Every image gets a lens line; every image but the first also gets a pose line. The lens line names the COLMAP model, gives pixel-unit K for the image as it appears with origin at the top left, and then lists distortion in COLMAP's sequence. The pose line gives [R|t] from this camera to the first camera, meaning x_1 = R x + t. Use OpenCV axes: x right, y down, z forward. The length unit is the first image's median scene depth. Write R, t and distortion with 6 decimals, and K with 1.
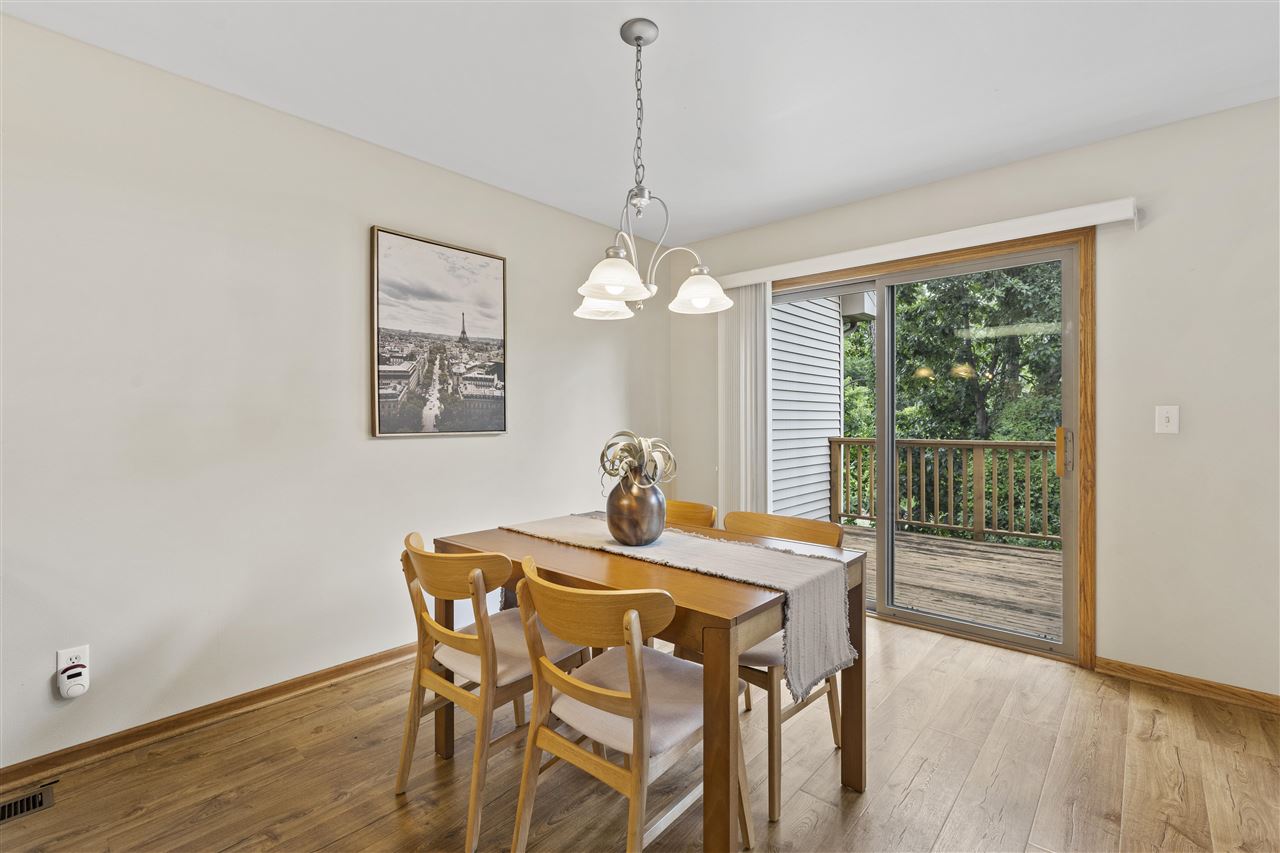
lens RADIAL K [[563.6, 0, 636.5], [0, 563.6, 414.6], [0, 0, 1]] dist [-0.002934, -0.000021]
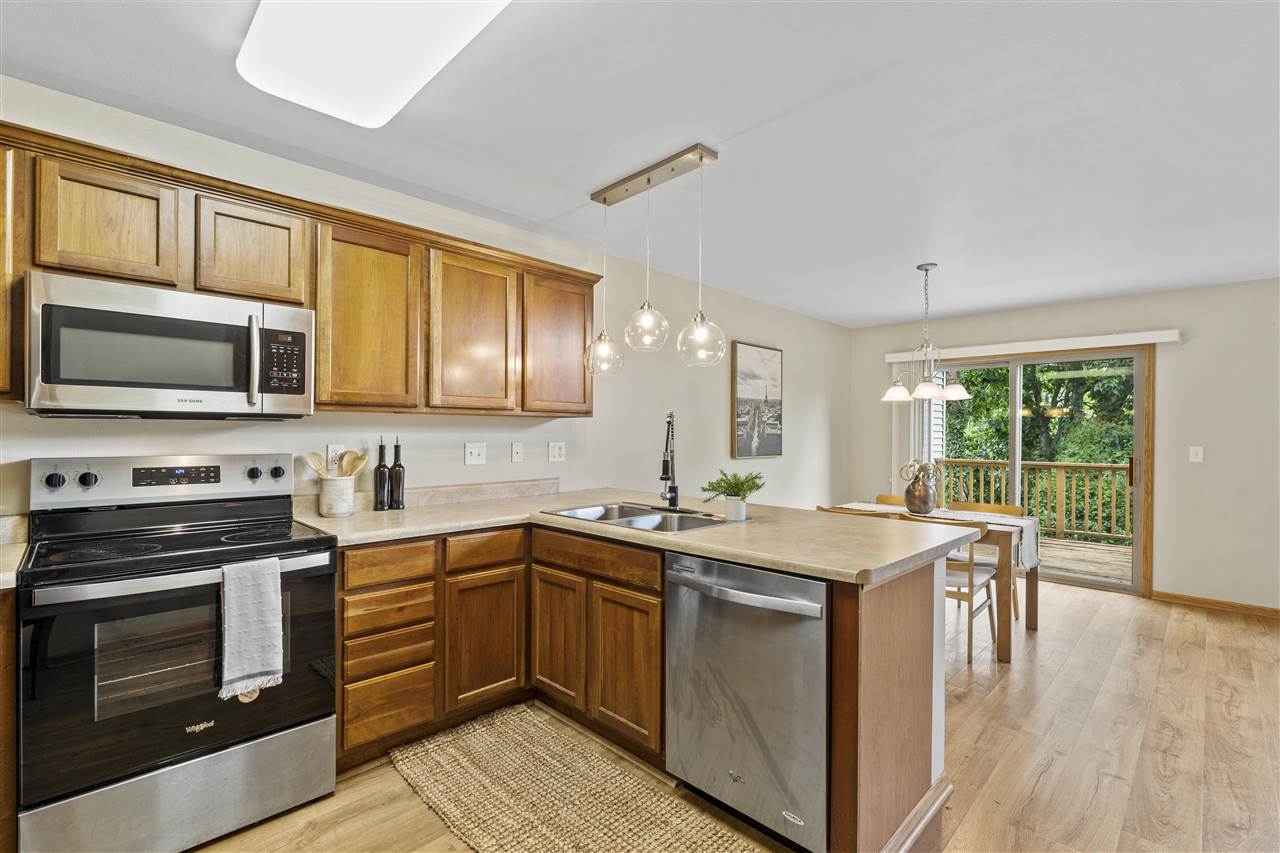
lens RADIAL K [[563.6, 0, 643.4], [0, 563.6, 432.5], [0, 0, 1]] dist [-0.002934, -0.000021]
pose [[0.998530, 0.010084, -0.053248, -0.654778], [-0.009796, 0.999936, 0.005669, -0.049742], [0.053302, -0.005139, 0.998565, -0.802106]]
